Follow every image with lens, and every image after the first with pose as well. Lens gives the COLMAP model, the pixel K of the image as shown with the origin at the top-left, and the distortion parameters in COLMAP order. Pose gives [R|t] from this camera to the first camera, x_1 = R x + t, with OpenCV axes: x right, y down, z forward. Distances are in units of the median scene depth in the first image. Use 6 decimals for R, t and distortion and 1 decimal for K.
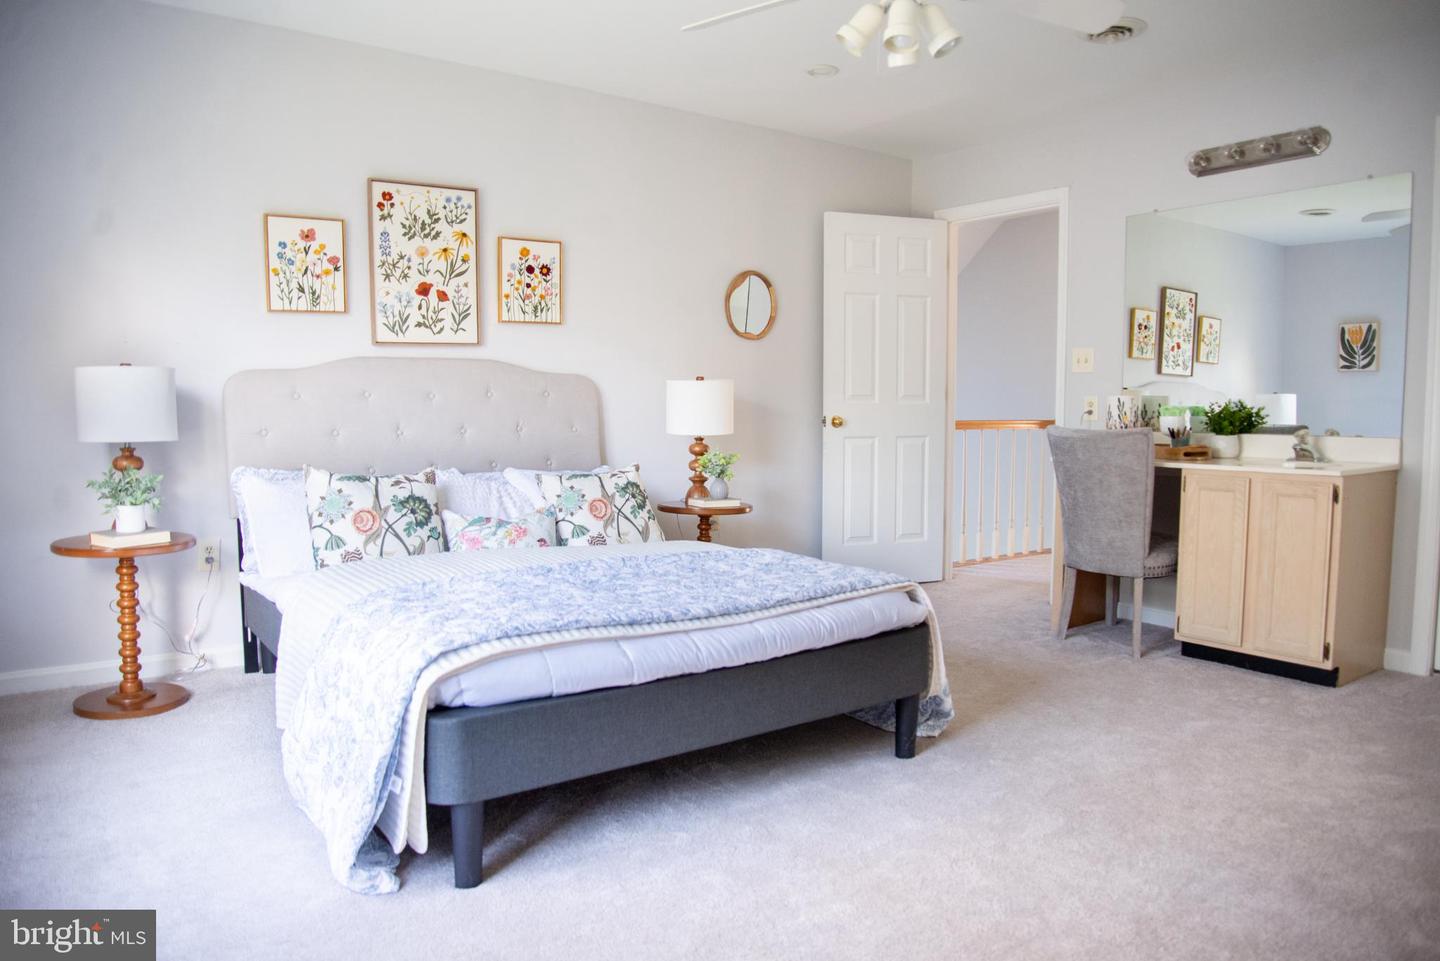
lens RADIAL K [[978.0, 0, 719.5], [0, 978.0, 480.2], [0, 0, 1]] dist [-0.040528, -0.000906]
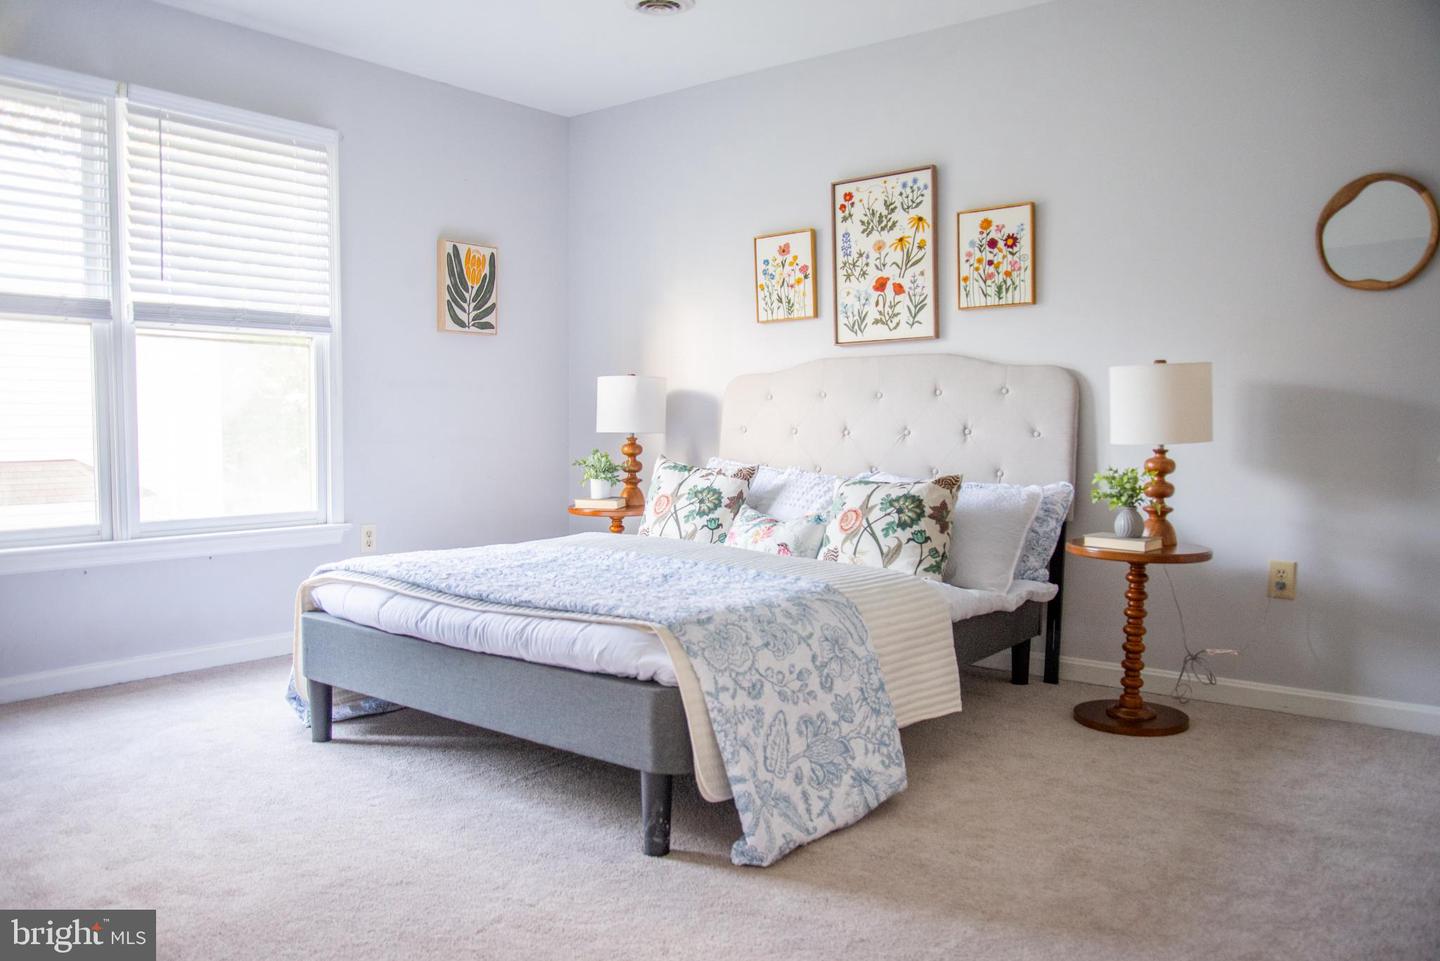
lens RADIAL K [[1151.0, 0, 721.2], [0, 1151.0, 480.9], [0, 0, 1]] dist [0.047650, -0.002271]
pose [[0.280294, 0.058899, -0.958106, 0.757400], [-0.069749, 0.996727, 0.040868, -0.037179], [0.957377, 0.055372, 0.283485, 0.530297]]
